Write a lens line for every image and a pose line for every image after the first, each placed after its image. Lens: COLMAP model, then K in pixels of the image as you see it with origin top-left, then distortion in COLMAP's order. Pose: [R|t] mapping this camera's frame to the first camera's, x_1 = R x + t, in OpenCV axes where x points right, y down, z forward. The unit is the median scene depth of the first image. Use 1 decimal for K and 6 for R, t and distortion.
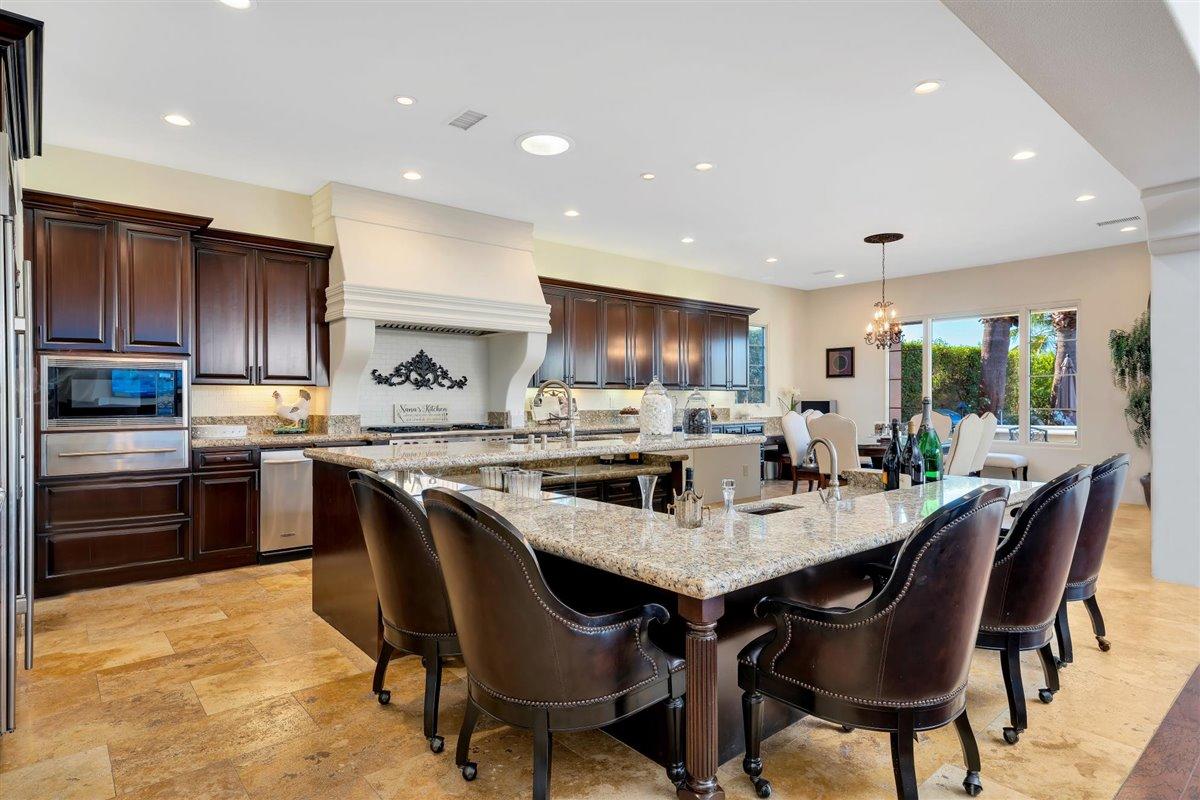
lens RADIAL K [[652.7, 0, 598.6], [0, 652.7, 403.7], [0, 0, 1]] dist [0.024366, 0.000858]
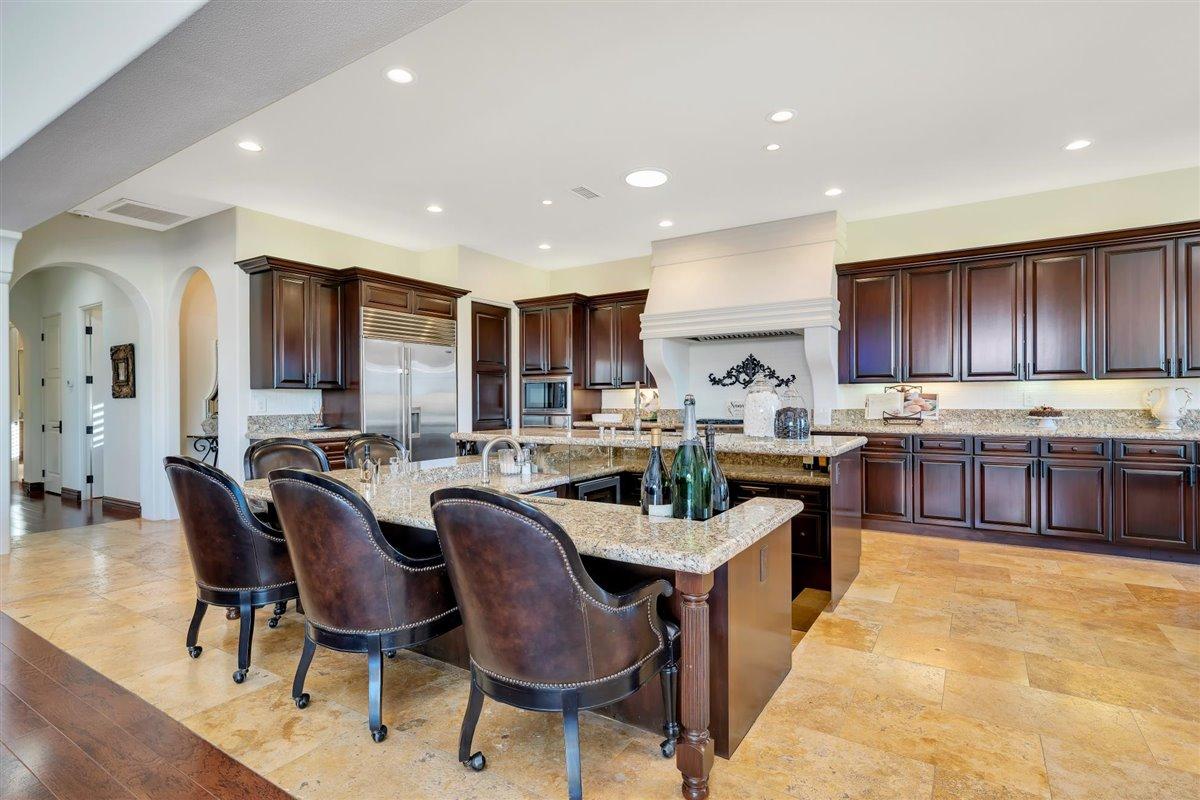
lens RADIAL K [[584.5, 0, 593.4], [0, 584.5, 395.5], [0, 0, 1]] dist [0.003383, 0.000059]
pose [[0.271298, -0.007037, -0.962470, 0.656248], [0.001557, 0.999975, -0.006872, -0.002624], [0.962494, 0.000366, 0.271302, 0.462878]]
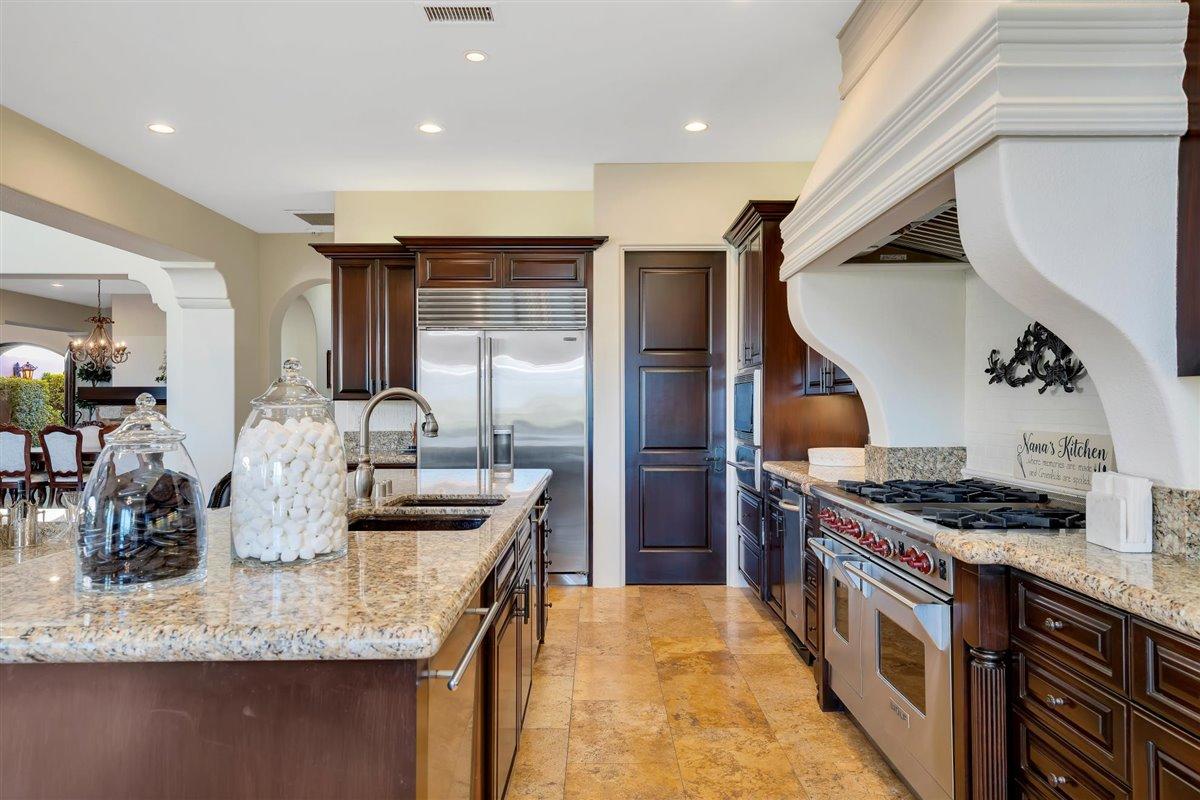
lens RADIAL K [[756.1, 0, 597.8], [0, 756.1, 403.9], [0, 0, 1]] dist [-0.001729, -0.000188]
pose [[-0.651638, 0.004637, -0.758516, 0.214431], [-0.001178, 0.999974, 0.007125, -0.018712], [0.758529, 0.005537, -0.651616, 1.096000]]
